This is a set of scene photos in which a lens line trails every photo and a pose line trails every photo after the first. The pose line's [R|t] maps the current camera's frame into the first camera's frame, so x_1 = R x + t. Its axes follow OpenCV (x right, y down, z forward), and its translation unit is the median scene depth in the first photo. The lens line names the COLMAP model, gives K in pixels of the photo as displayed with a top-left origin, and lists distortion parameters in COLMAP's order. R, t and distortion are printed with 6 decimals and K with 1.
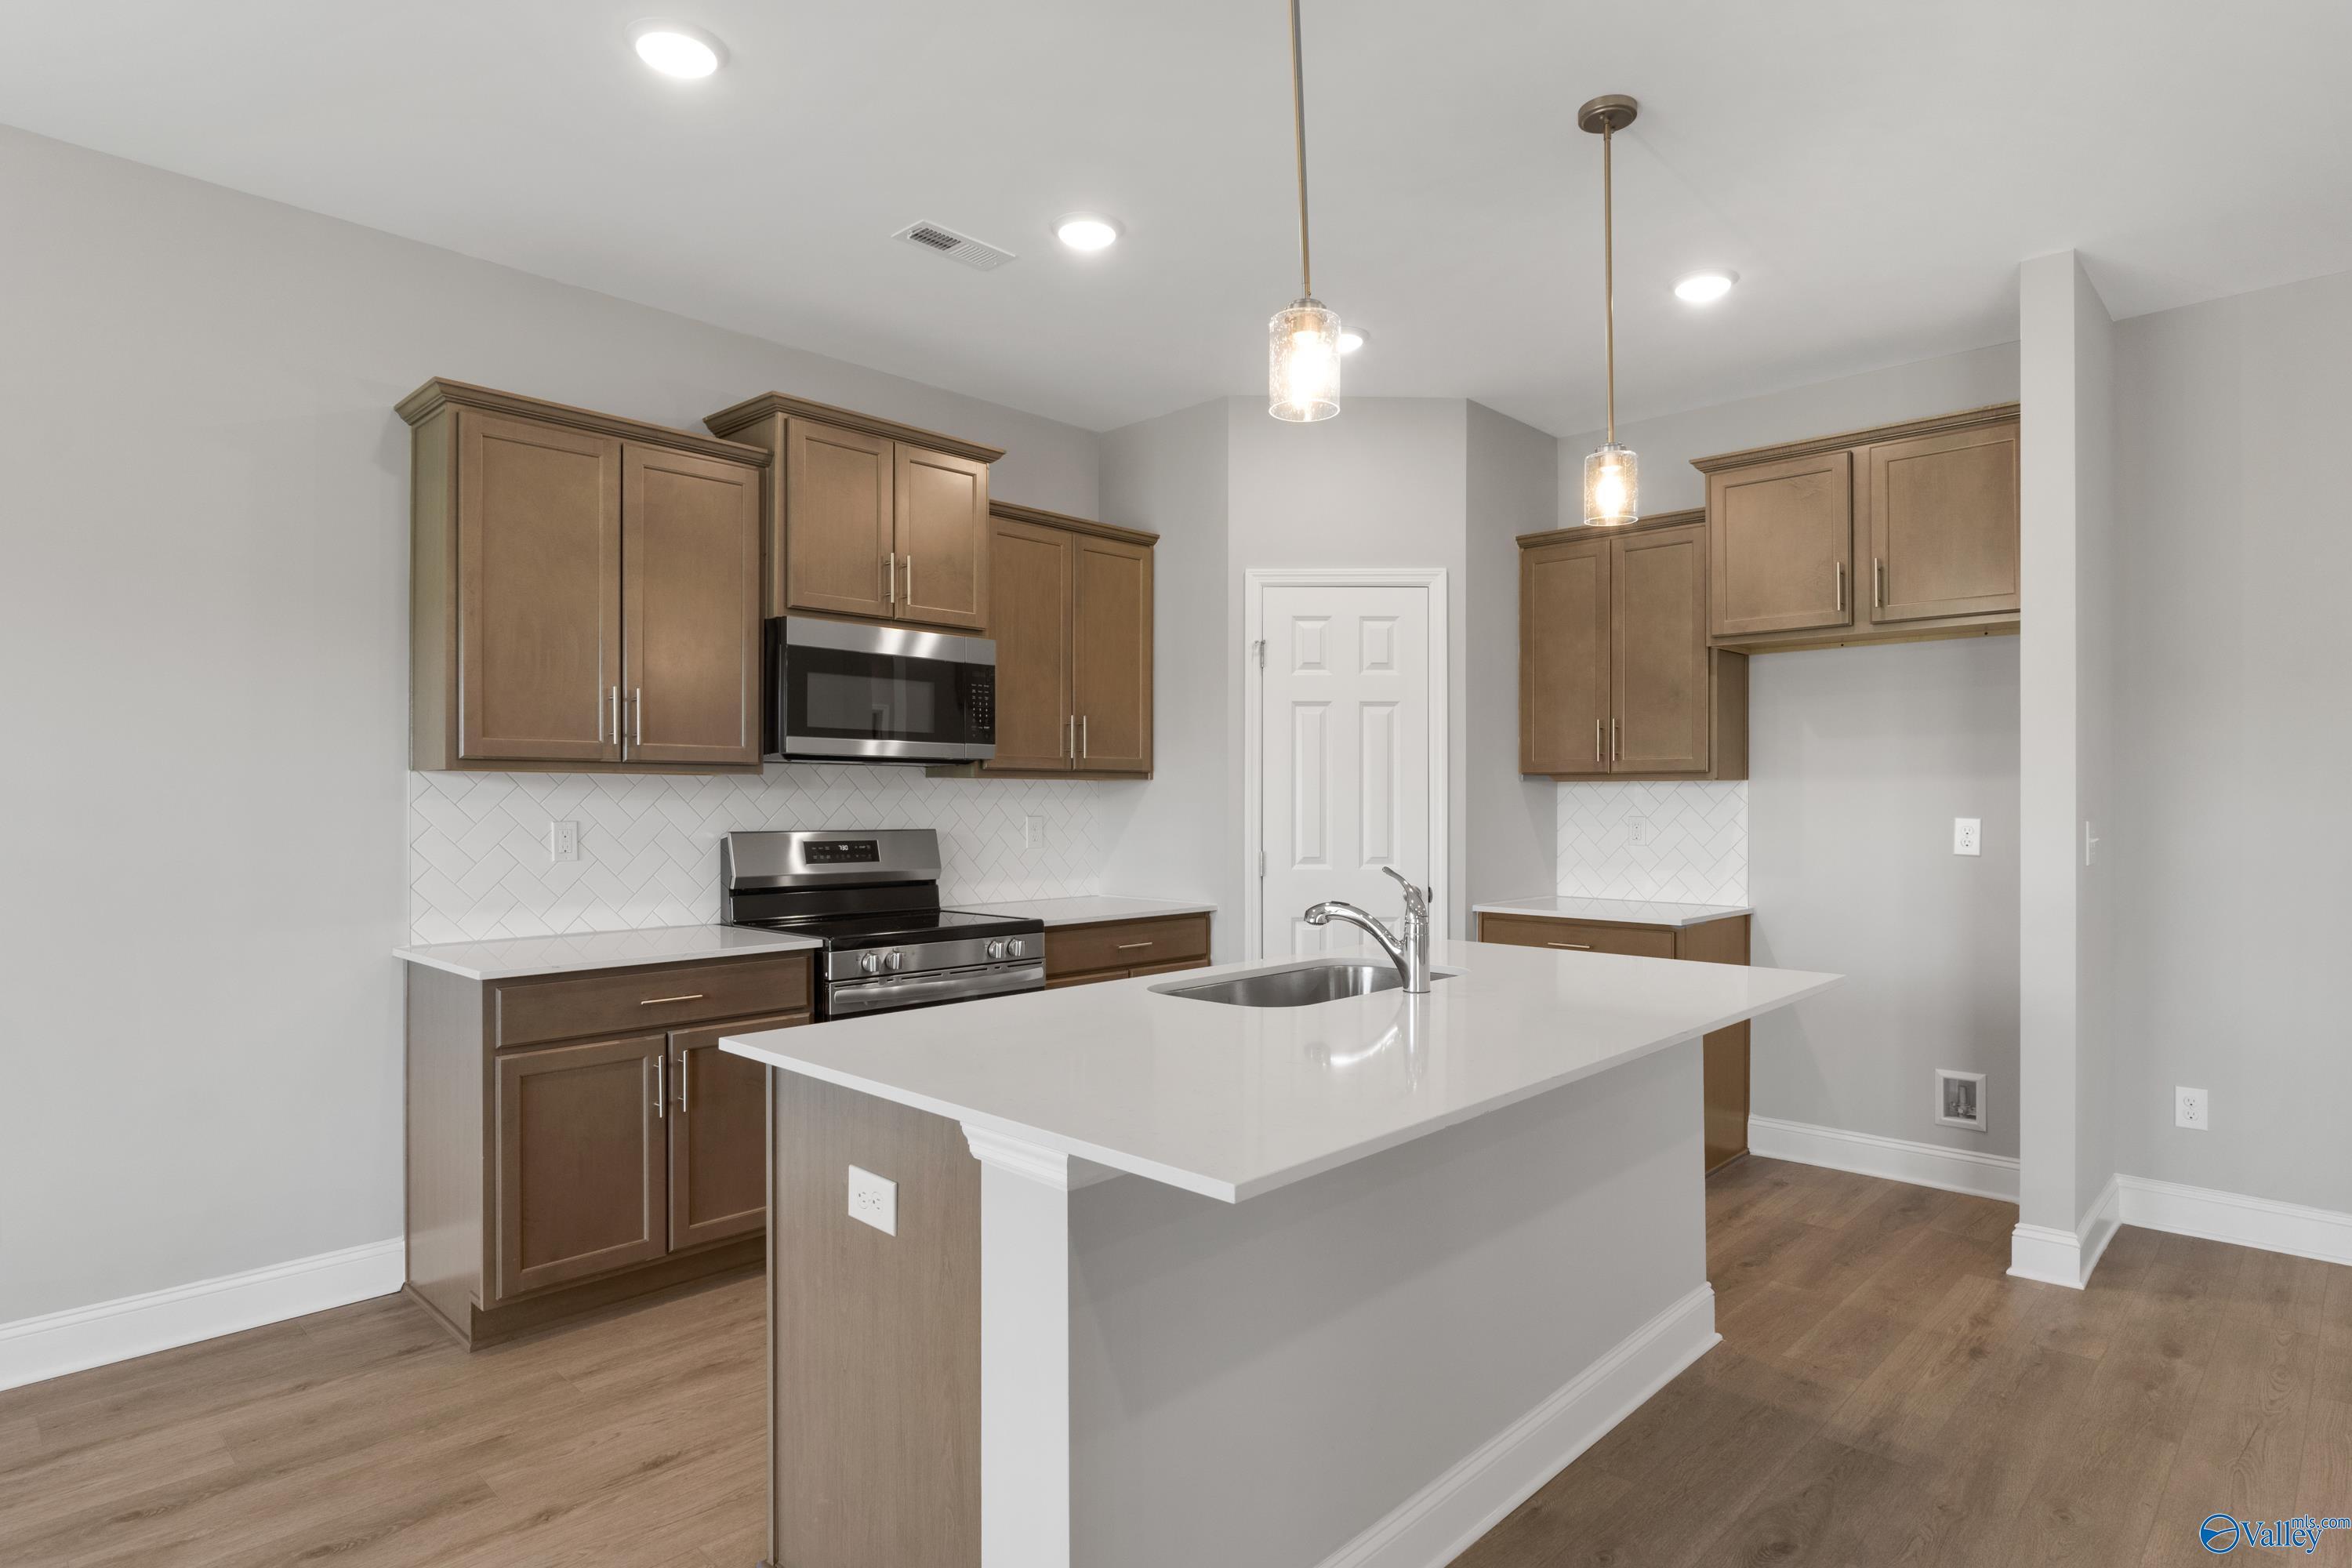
lens RADIAL K [[1254.4, 0, 1192.2], [0, 1254.4, 794.2], [0, 0, 1]] dist [-0.005384, -0.001232]
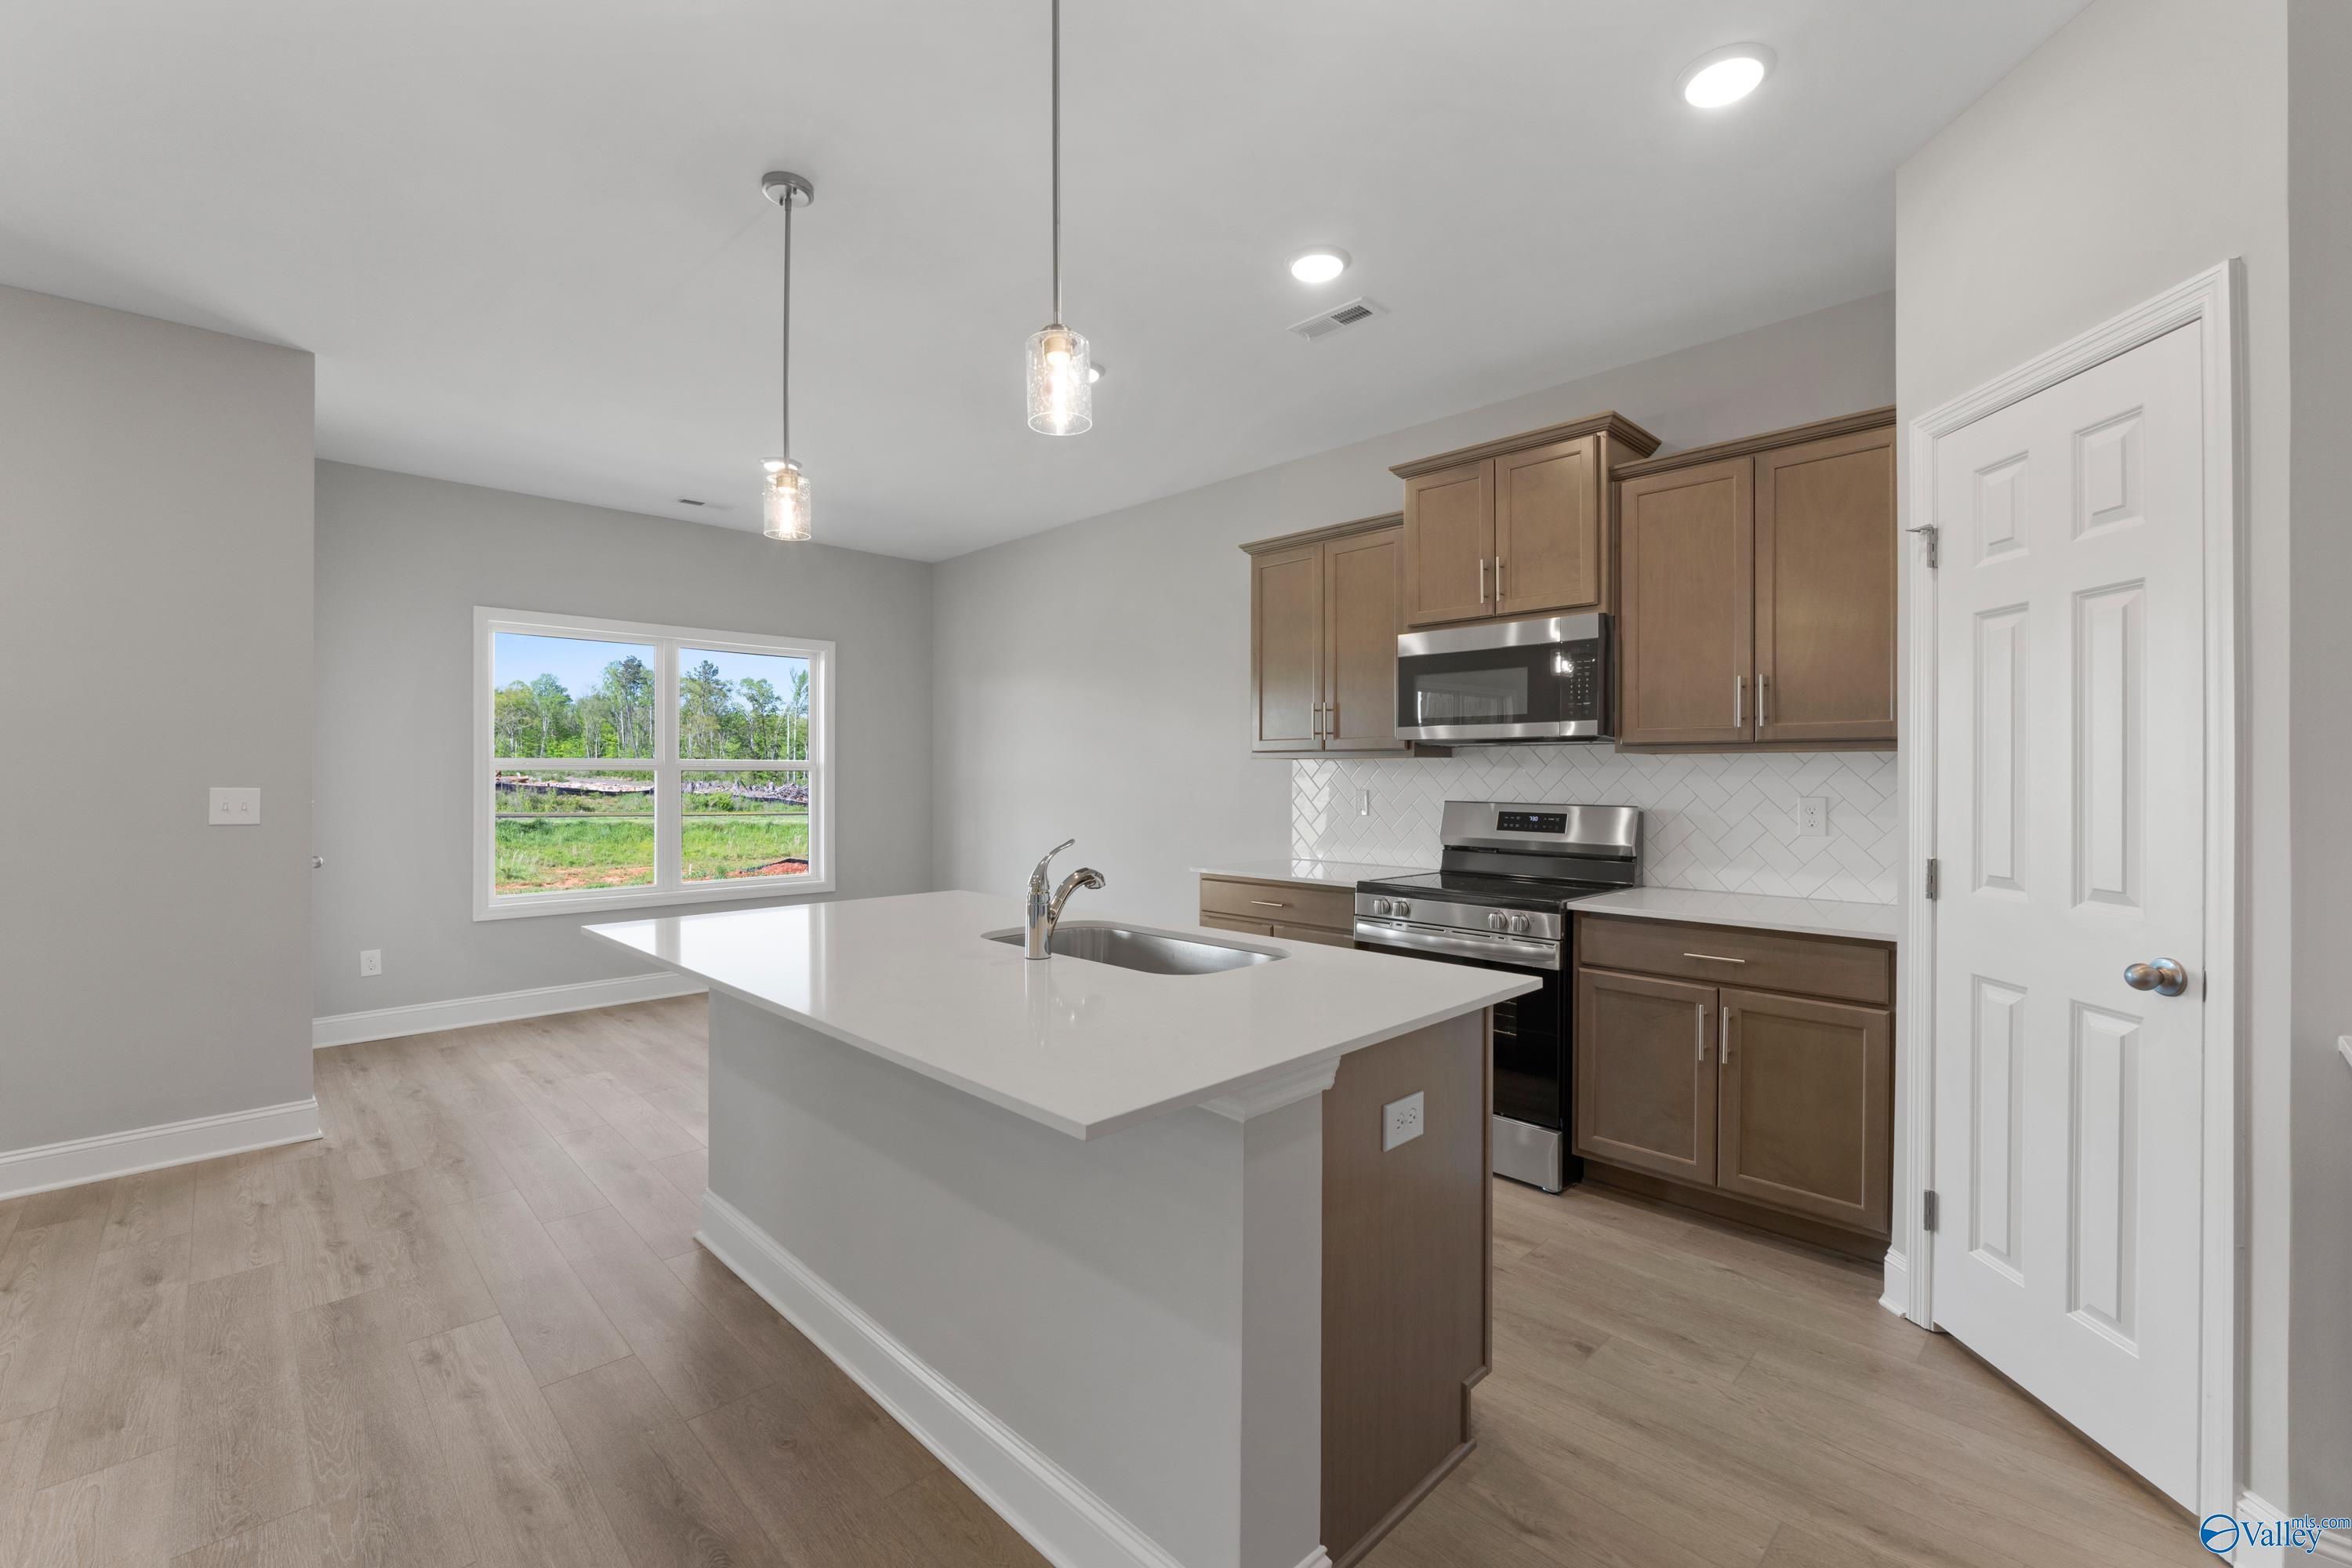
lens RADIAL K [[989.3, 0, 1192.6], [0, 989.3, 773.7], [0, 0, 1]] dist [-0.010226, 0.000296]
pose [[-0.026864, -0.001791, -0.999638, 0.657038], [0.001577, 0.999997, -0.001834, 0.003383], [0.999638, -0.001625, -0.026861, 0.753036]]
